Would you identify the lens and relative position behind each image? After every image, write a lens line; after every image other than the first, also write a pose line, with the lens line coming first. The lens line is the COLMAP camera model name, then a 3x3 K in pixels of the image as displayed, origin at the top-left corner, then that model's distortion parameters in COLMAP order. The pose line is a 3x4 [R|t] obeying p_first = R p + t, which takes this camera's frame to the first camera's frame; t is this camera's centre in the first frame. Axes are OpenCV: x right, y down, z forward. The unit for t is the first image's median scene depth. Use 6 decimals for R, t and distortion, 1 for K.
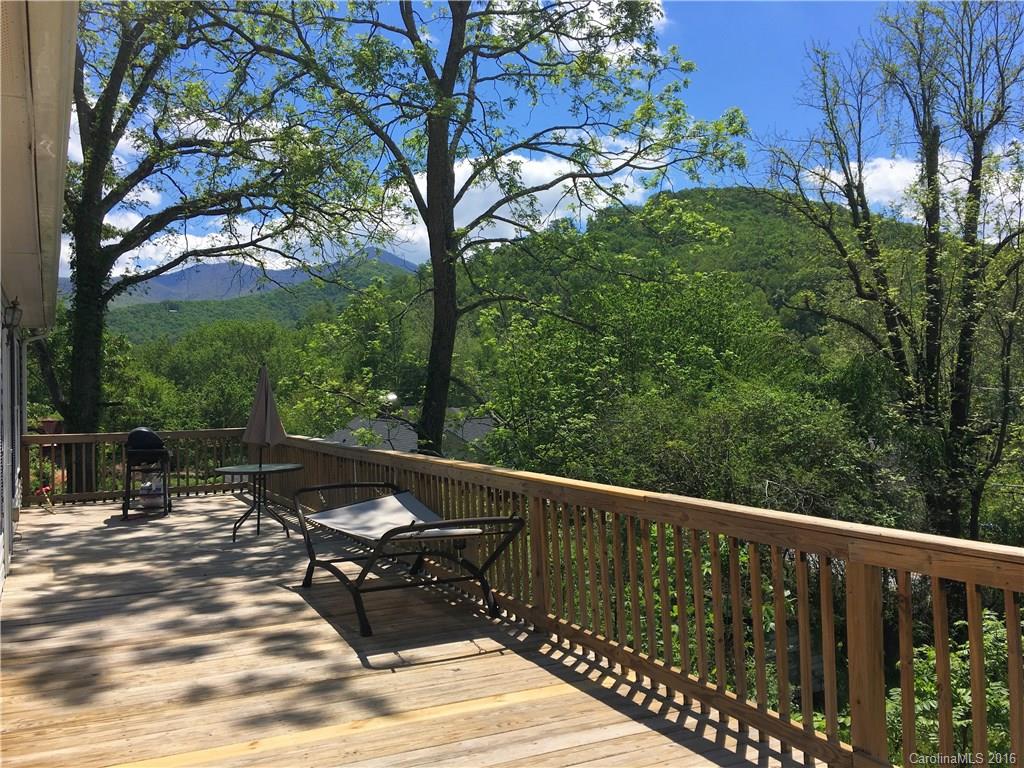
lens RADIAL K [[873.9, 0, 508.3], [0, 873.9, 384.9], [0, 0, 1]] dist [0.081005, -0.087598]
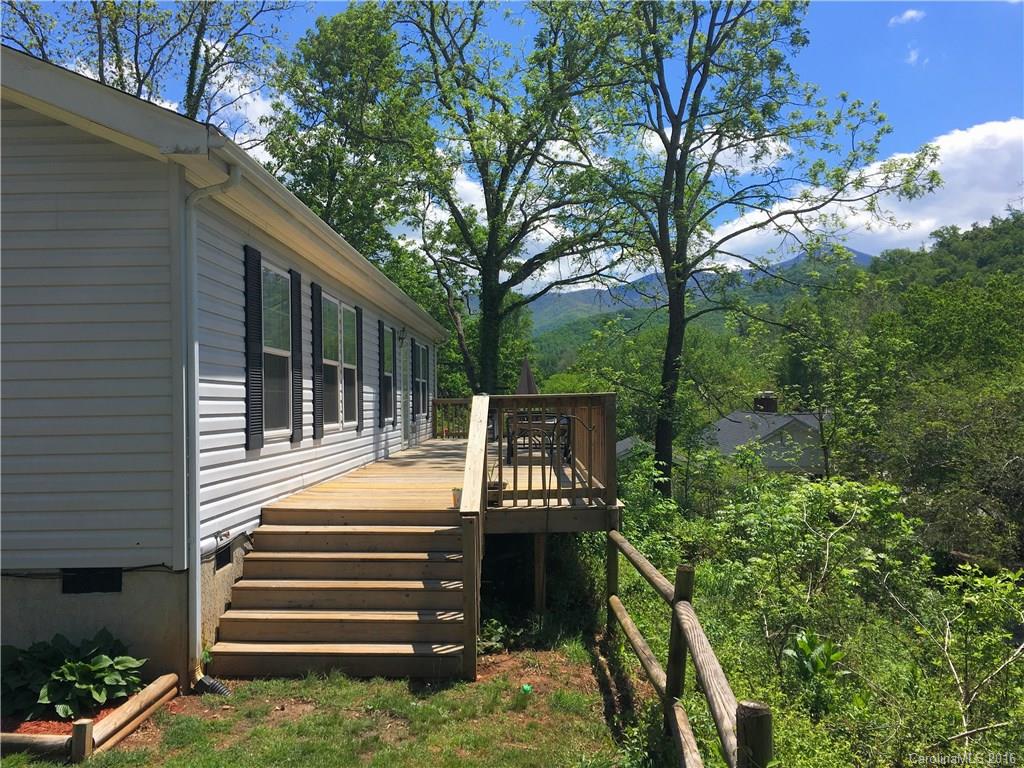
lens RADIAL K [[873.9, 0, 512.8], [0, 873.9, 387.3], [0, 0, 1]] dist [0.081005, -0.087598]
pose [[0.880668, -0.001568, -0.473730, 0.250473], [0.001218, 0.999999, -0.001046, 0.020393], [0.473731, 0.000345, 0.880669, -0.279887]]
